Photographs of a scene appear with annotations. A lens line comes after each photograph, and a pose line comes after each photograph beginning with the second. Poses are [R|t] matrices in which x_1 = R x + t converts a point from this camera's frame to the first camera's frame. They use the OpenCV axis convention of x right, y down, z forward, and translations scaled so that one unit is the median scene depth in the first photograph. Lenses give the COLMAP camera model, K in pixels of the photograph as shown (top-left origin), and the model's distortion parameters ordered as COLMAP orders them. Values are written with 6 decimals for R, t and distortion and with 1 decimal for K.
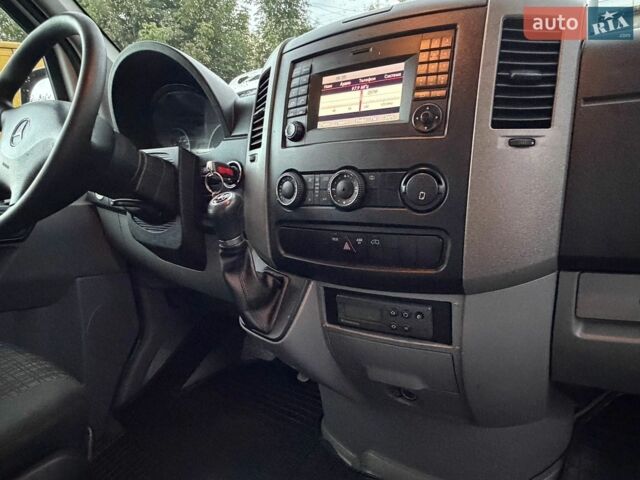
lens RADIAL K [[463.1, 0, 320.0], [0, 463.1, 240.0], [0, 0, 1]] dist [0.003208, -0.001791]
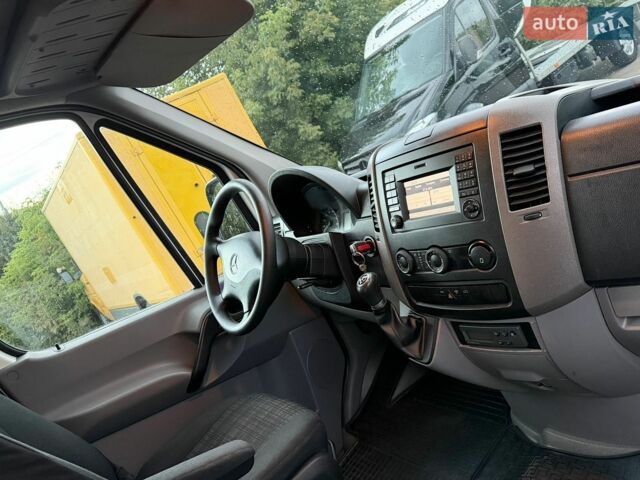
lens RADIAL K [[576.7, 0, 321.3], [0, 576.7, 242.2], [0, 0, 1]] dist [0.147882, -0.293242]
pose [[0.888961, -0.261307, -0.376122, 0.396147], [0.288903, 0.957192, 0.017819, -0.275115], [0.355364, -0.124503, 0.926399, -0.752948]]
